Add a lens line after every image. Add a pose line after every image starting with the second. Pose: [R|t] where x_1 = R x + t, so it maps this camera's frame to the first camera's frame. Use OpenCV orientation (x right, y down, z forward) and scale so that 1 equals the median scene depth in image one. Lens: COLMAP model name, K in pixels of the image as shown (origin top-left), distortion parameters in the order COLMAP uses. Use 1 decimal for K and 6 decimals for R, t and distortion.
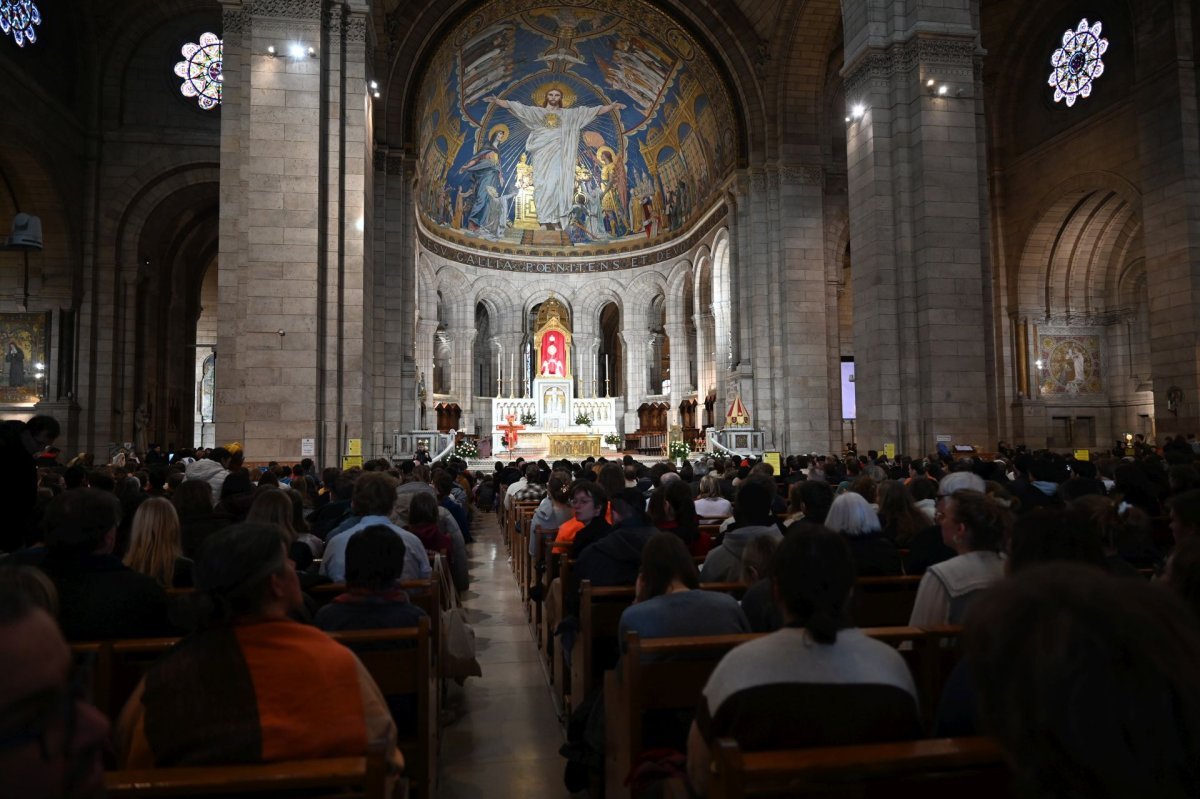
lens RADIAL K [[810.1, 0, 604.1], [0, 810.1, 415.3], [0, 0, 1]] dist [-0.003819, -0.004649]
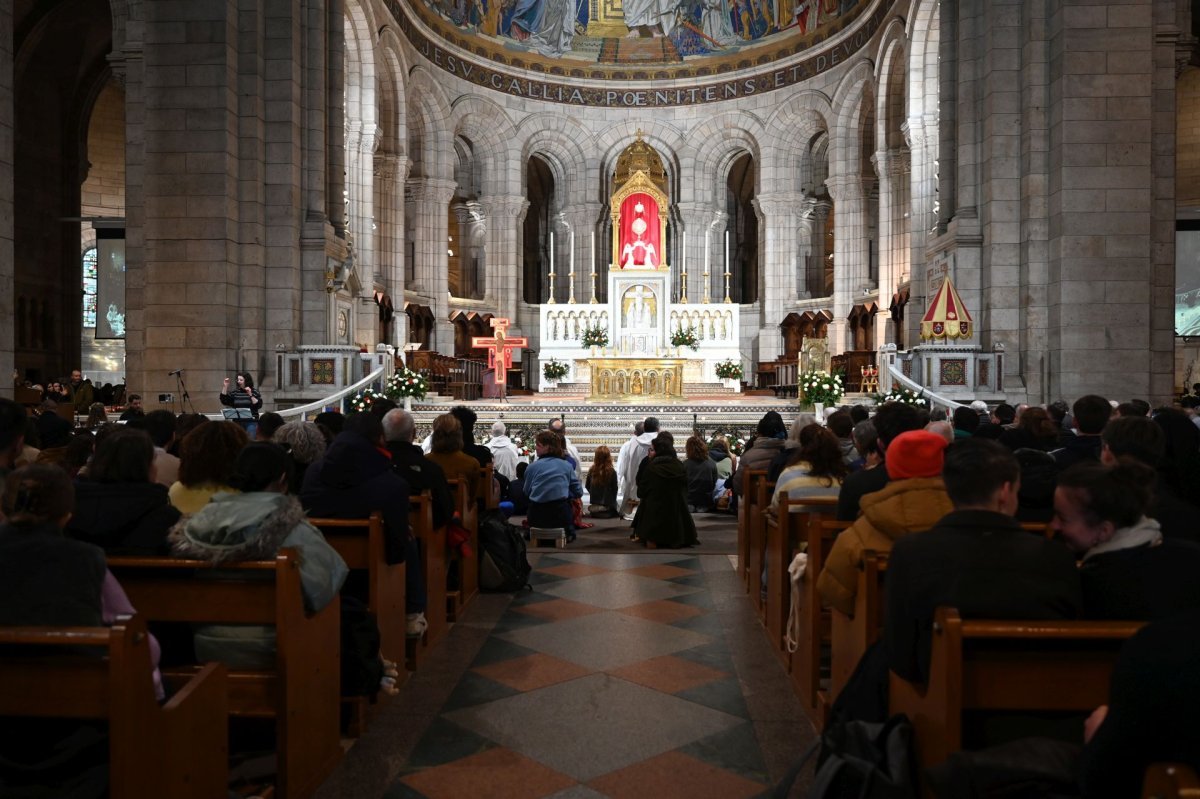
lens RADIAL K [[846.0, 0, 635.8], [0, 846.0, 410.2], [0, 0, 1]] dist [0.000234, -0.000257]
pose [[0.979458, 0.016645, -0.200958, 0.065958], [-0.003406, 0.997811, 0.066046, 0.017151], [0.201618, -0.064005, 0.977371, 0.357246]]
